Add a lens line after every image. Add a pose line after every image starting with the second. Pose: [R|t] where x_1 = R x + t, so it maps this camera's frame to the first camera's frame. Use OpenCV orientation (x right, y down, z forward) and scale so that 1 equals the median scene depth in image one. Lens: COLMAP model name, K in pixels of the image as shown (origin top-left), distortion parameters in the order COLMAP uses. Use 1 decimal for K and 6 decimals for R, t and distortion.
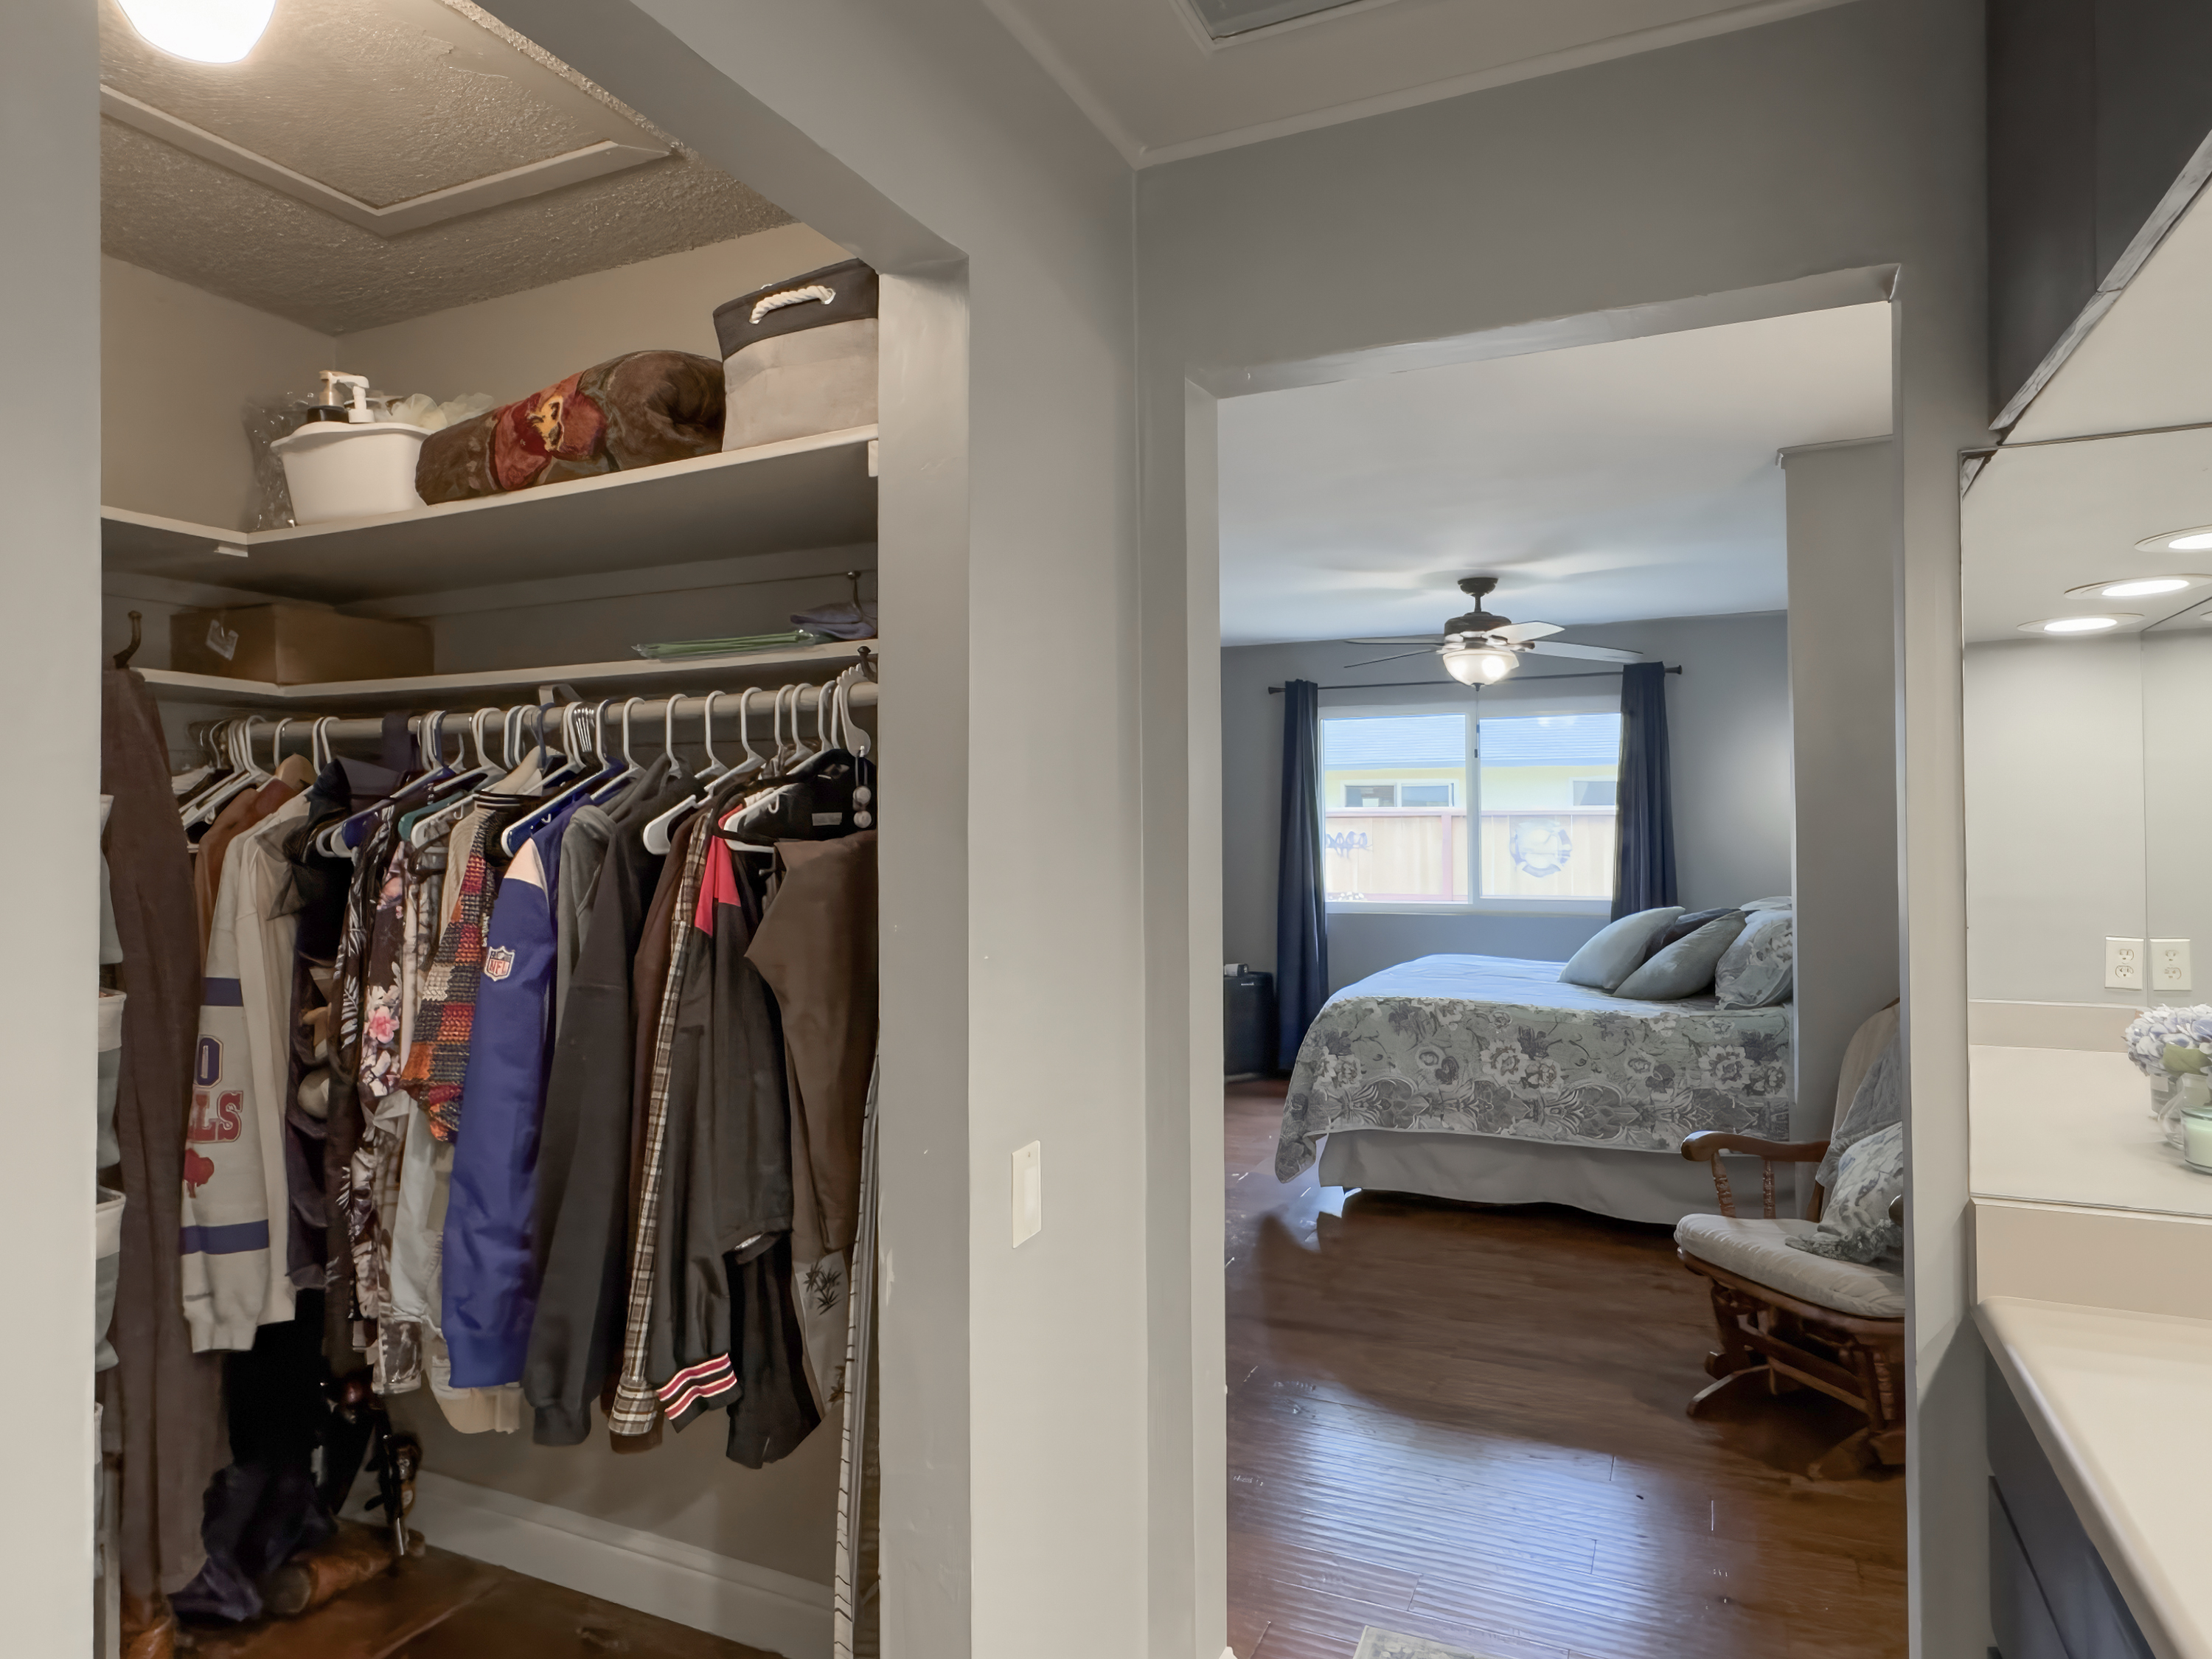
lens RADIAL K [[1302.5, 0, 1097.3], [0, 1302.5, 810.0], [0, 0, 1]] dist [-0.006021, 0.003041]
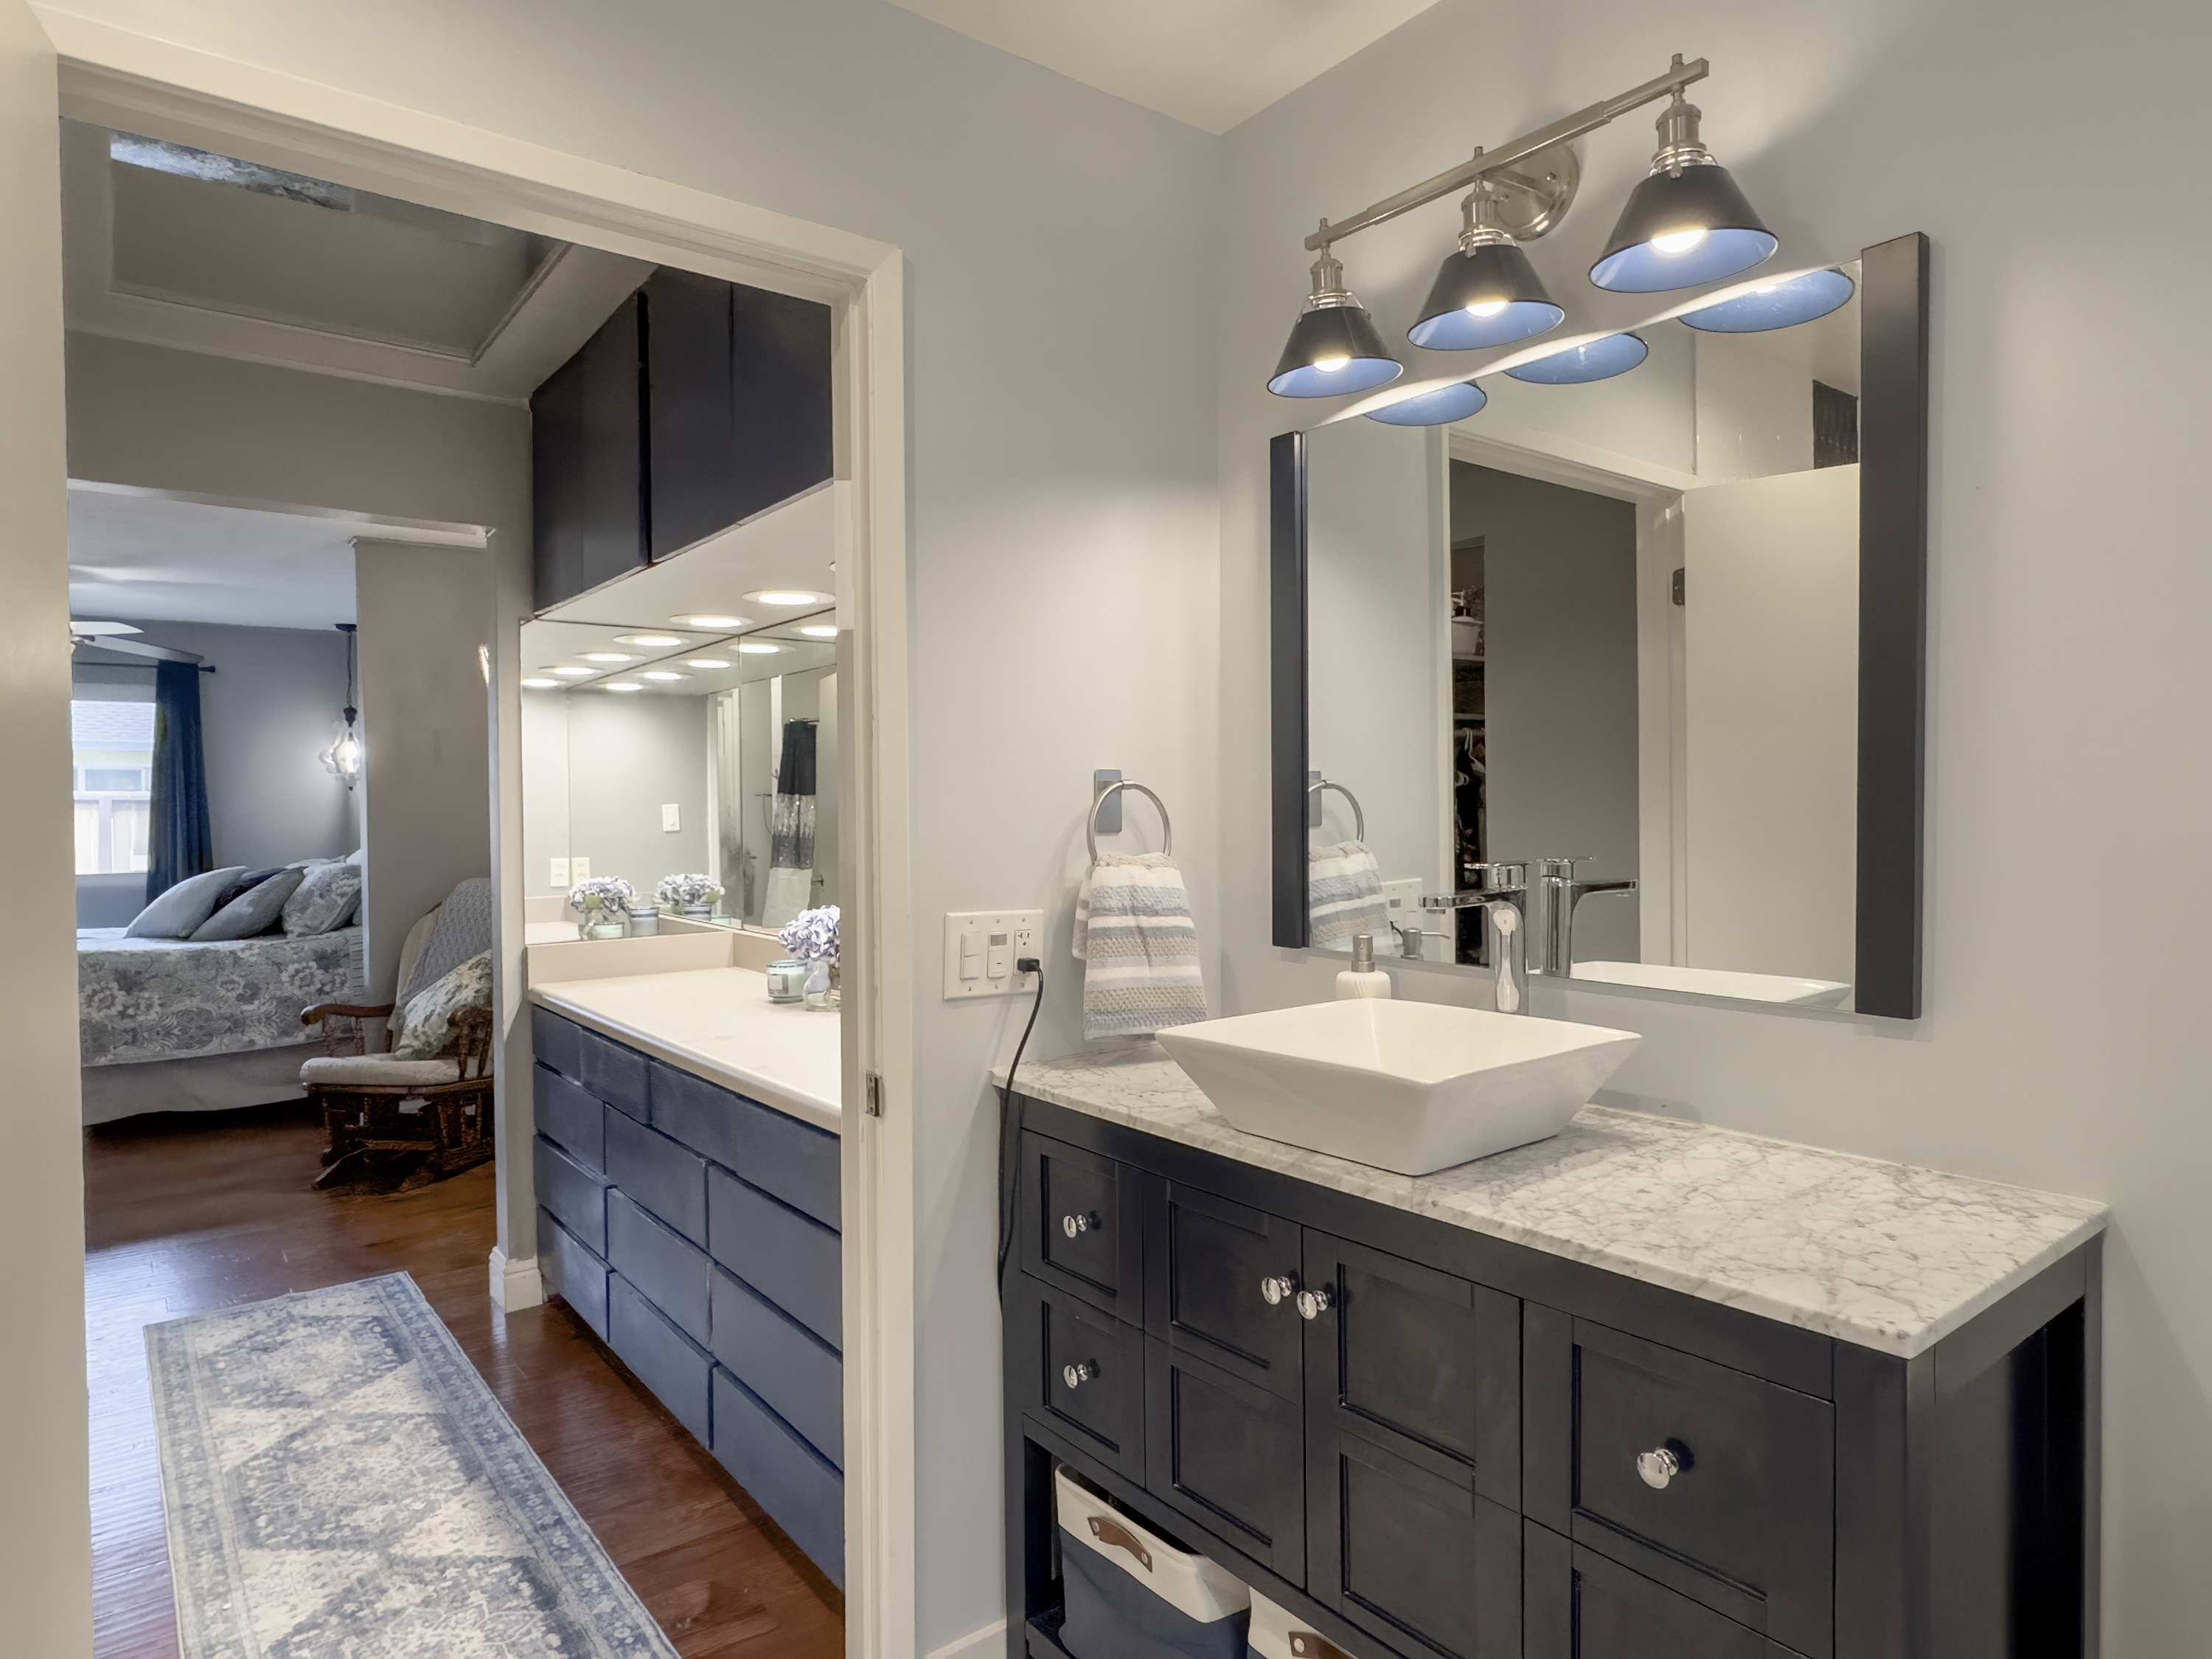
lens RADIAL K [[1302.5, 0, 1112.9], [0, 1302.5, 834.0], [0, 0, 1]] dist [-0.006021, 0.003041]
pose [[0.452326, -0.012425, 0.891766, -0.323822], [-0.006256, 0.999834, 0.017104, 0.019537], [-0.891831, -0.013315, 0.452173, -0.344084]]
